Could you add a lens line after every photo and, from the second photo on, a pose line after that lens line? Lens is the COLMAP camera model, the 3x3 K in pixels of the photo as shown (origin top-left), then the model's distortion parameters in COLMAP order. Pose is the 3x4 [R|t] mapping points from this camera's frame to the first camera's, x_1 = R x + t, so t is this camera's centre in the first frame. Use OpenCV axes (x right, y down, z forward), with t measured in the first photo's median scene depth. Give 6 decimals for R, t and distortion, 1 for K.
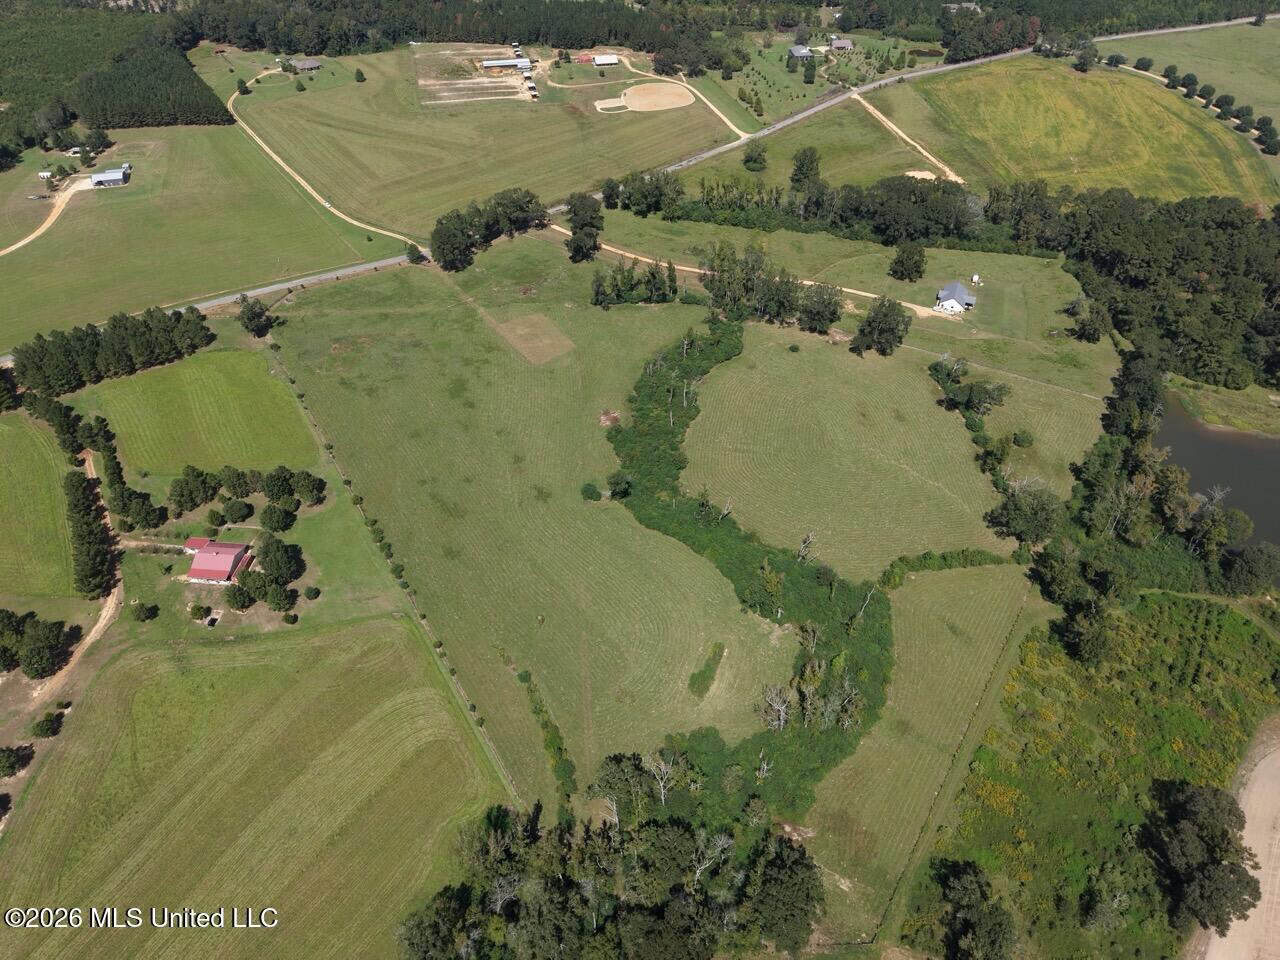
lens RADIAL K [[858.6, 0, 638.5], [0, 858.6, 479.1], [0, 0, 1]] dist [0.021548, -0.017867]
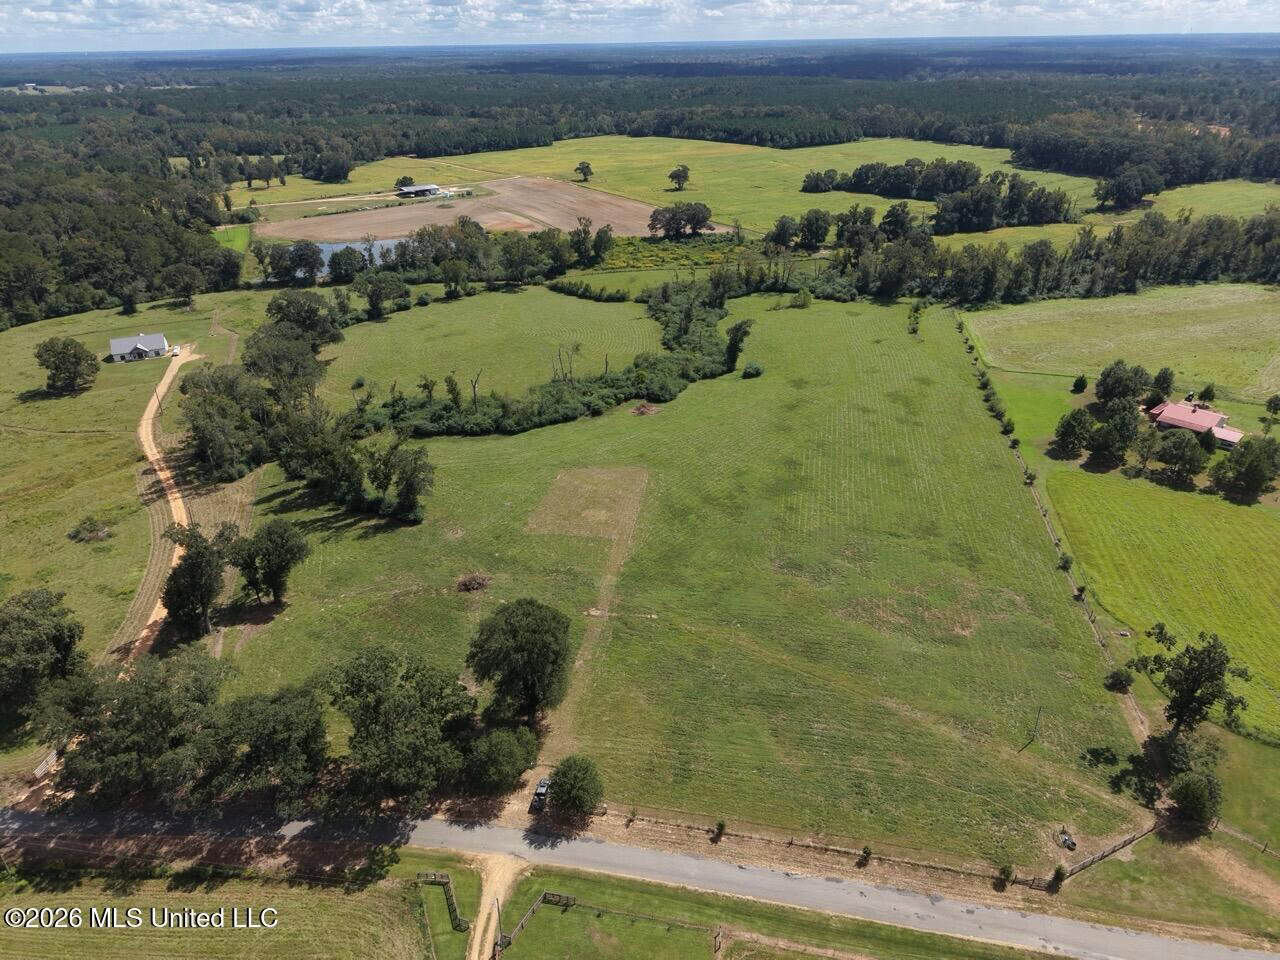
lens RADIAL K [[858.6, 0, 638.5], [0, 858.6, 479.1], [0, 0, 1]] dist [0.021548, -0.017867]
pose [[-0.722314, -0.312199, 0.617085, -0.454882], [0.468858, 0.434854, 0.768813, -0.555581], [-0.508365, 0.844650, -0.167725, 1.049602]]
